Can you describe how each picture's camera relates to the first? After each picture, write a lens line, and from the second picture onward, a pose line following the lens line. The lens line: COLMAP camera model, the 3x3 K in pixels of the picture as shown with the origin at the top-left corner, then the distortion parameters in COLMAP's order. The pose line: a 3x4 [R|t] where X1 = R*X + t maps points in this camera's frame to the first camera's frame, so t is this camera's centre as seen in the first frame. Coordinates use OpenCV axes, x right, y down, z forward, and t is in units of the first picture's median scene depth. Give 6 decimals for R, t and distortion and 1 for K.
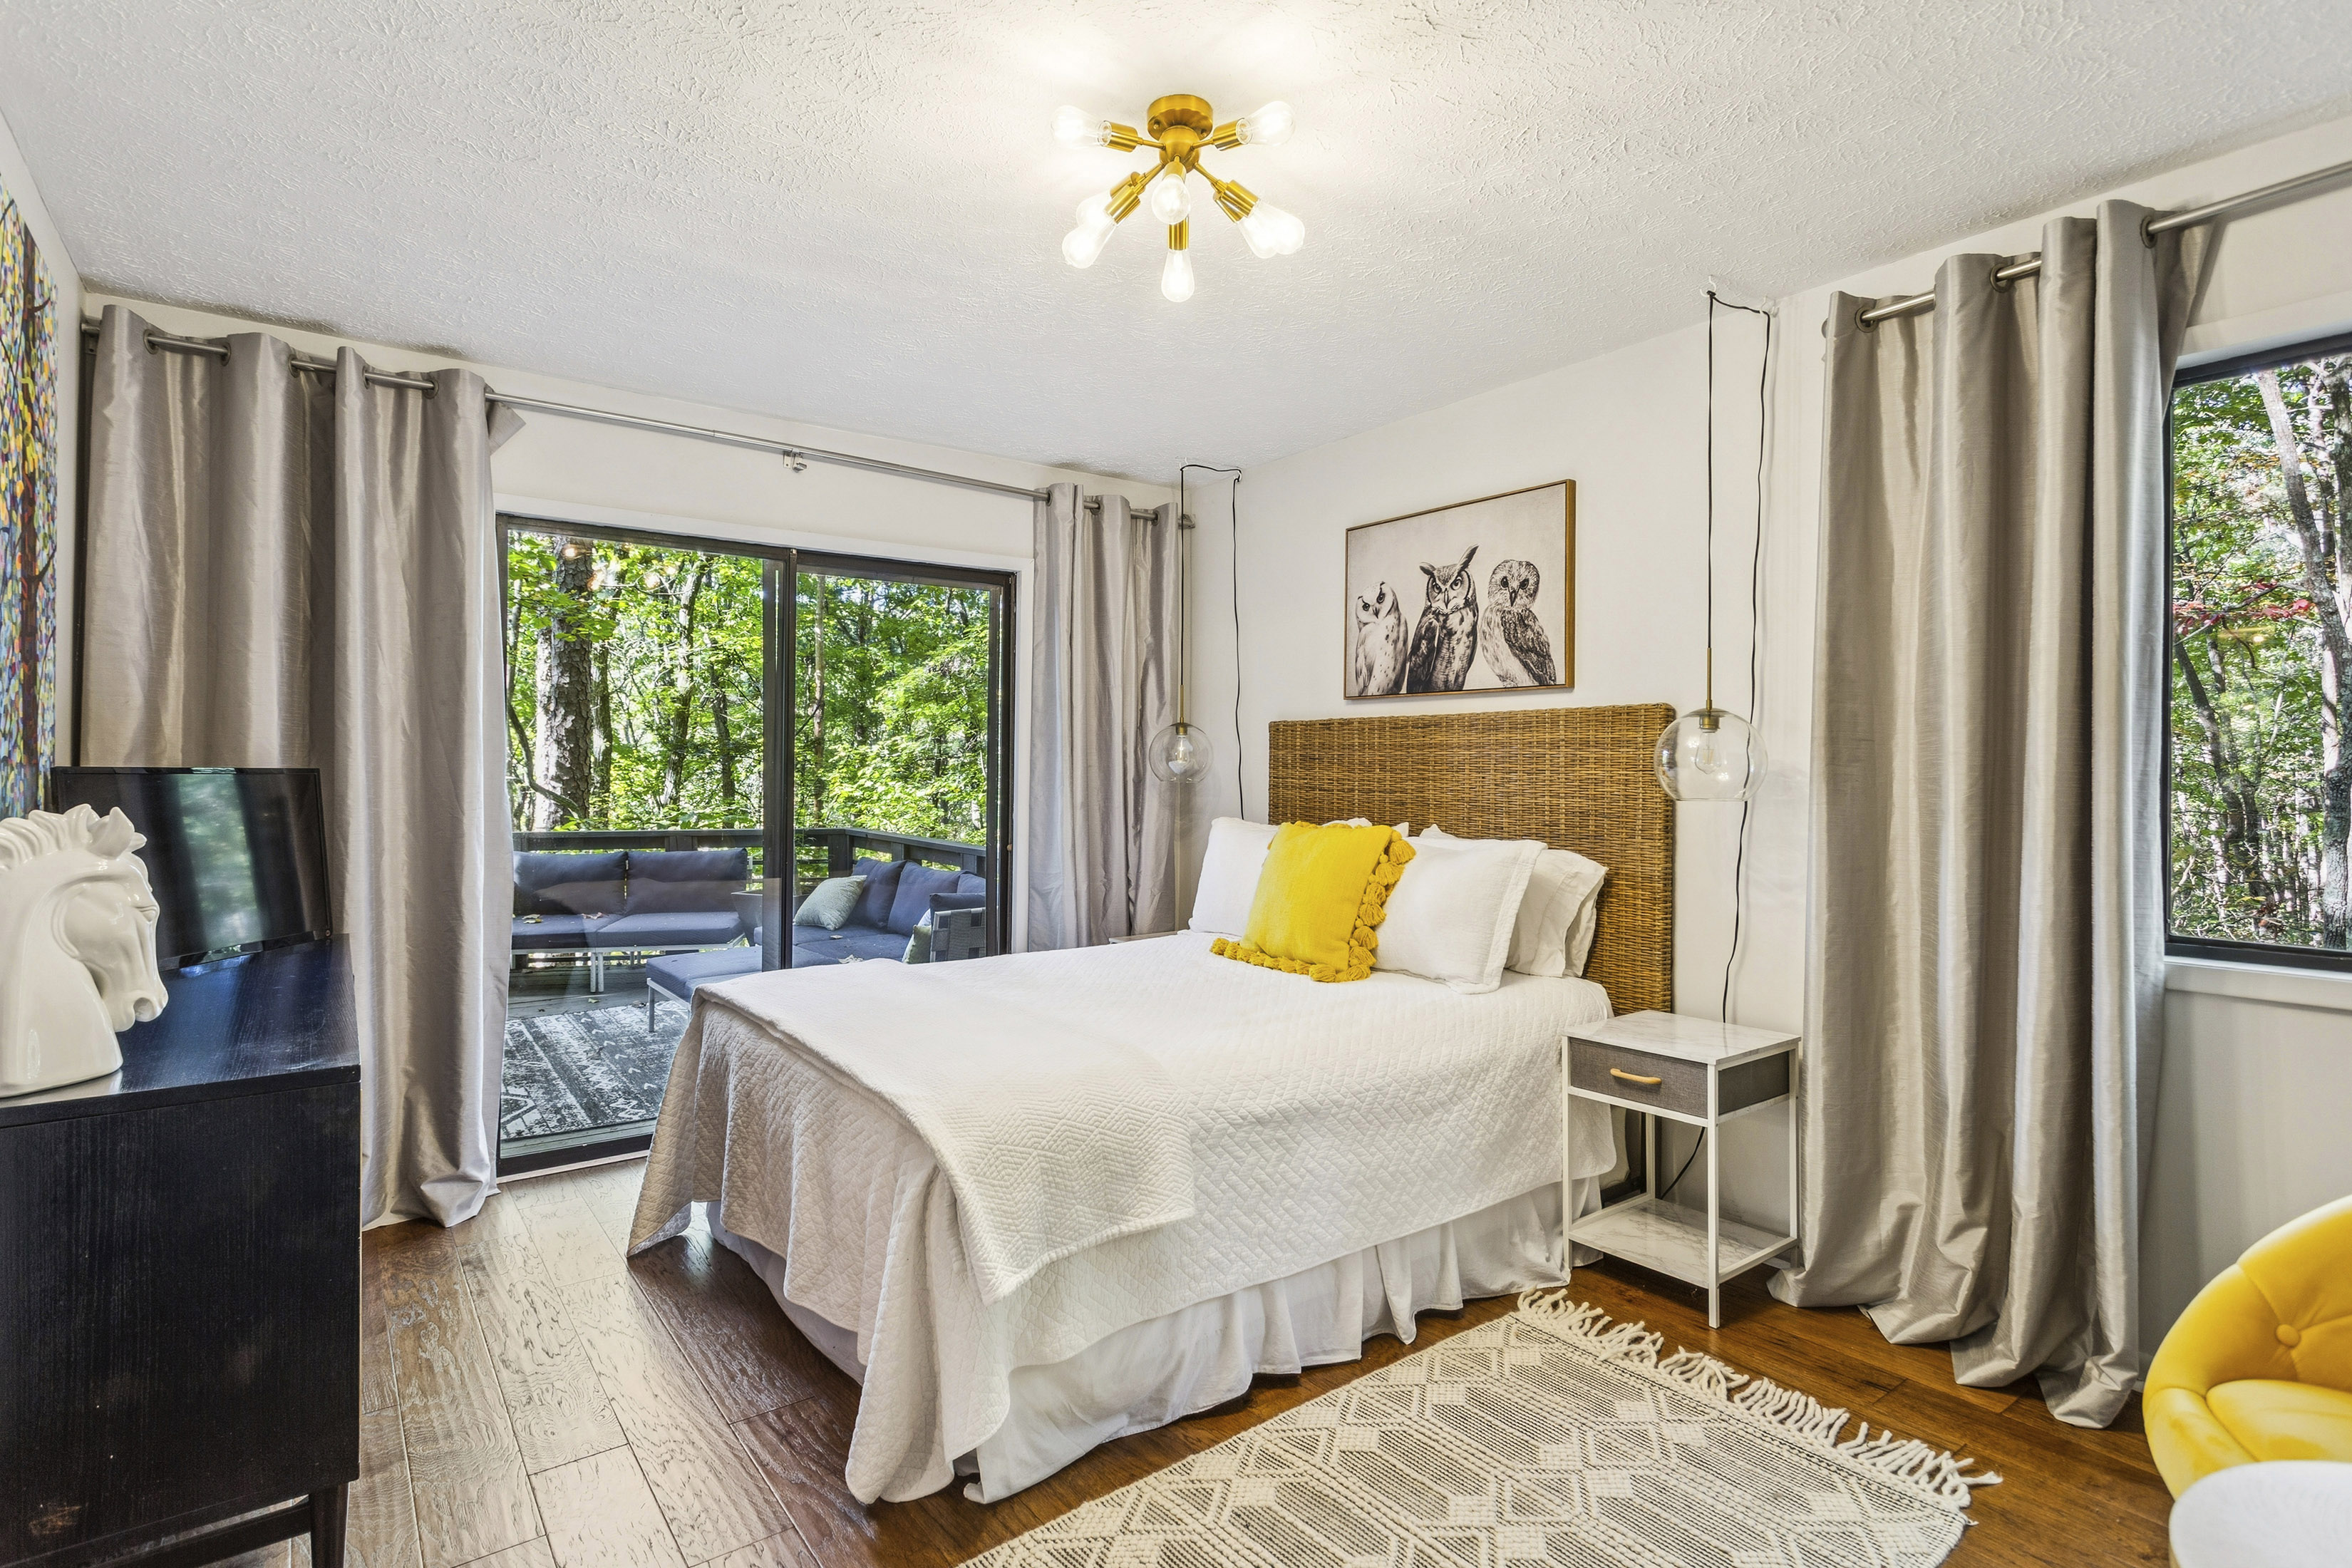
lens RADIAL K [[1149.1, 0, 1112.4], [0, 1149.1, 785.1], [0, 0, 1]] dist [0.000577, 0.002404]
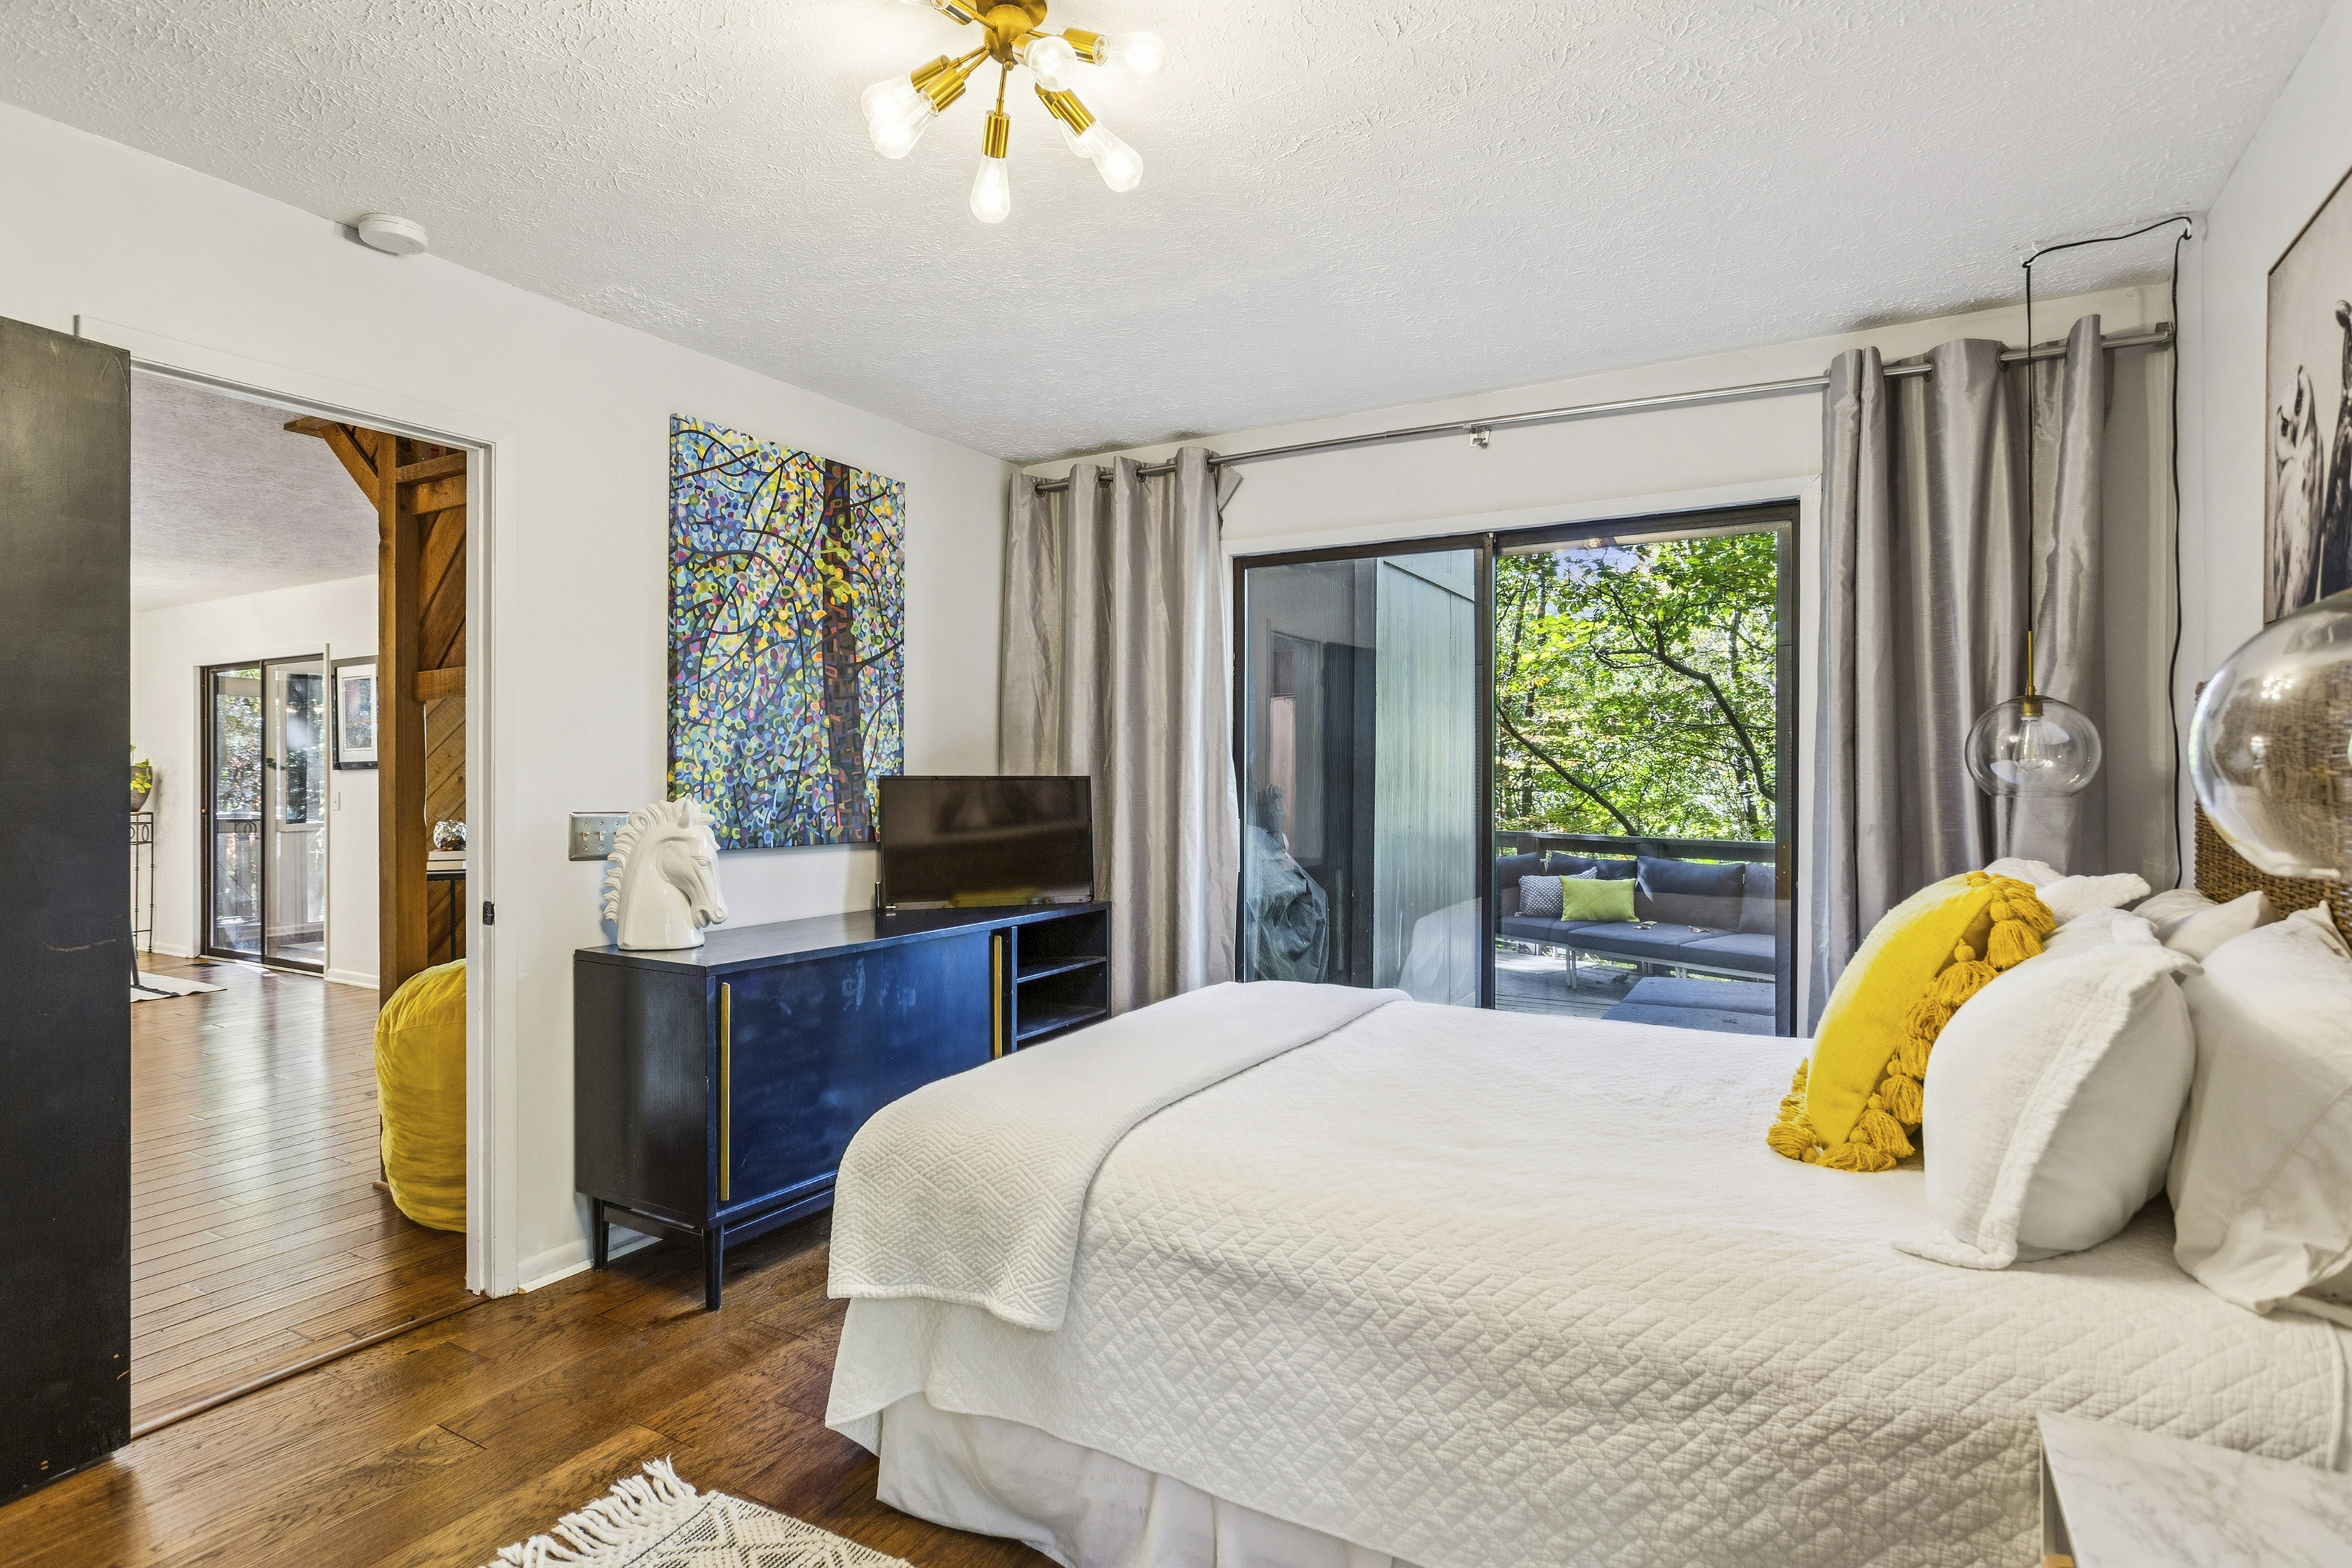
lens RADIAL K [[1168.5, 0, 1152.8], [0, 1168.5, 774.0], [0, 0, 1]] dist [-0.018282, 0.008343]
pose [[0.420309, -0.001976, -0.907379, 0.662365], [-0.009196, 0.999937, -0.006437, -0.009445], [0.907334, 0.011050, 0.420264, 0.559793]]
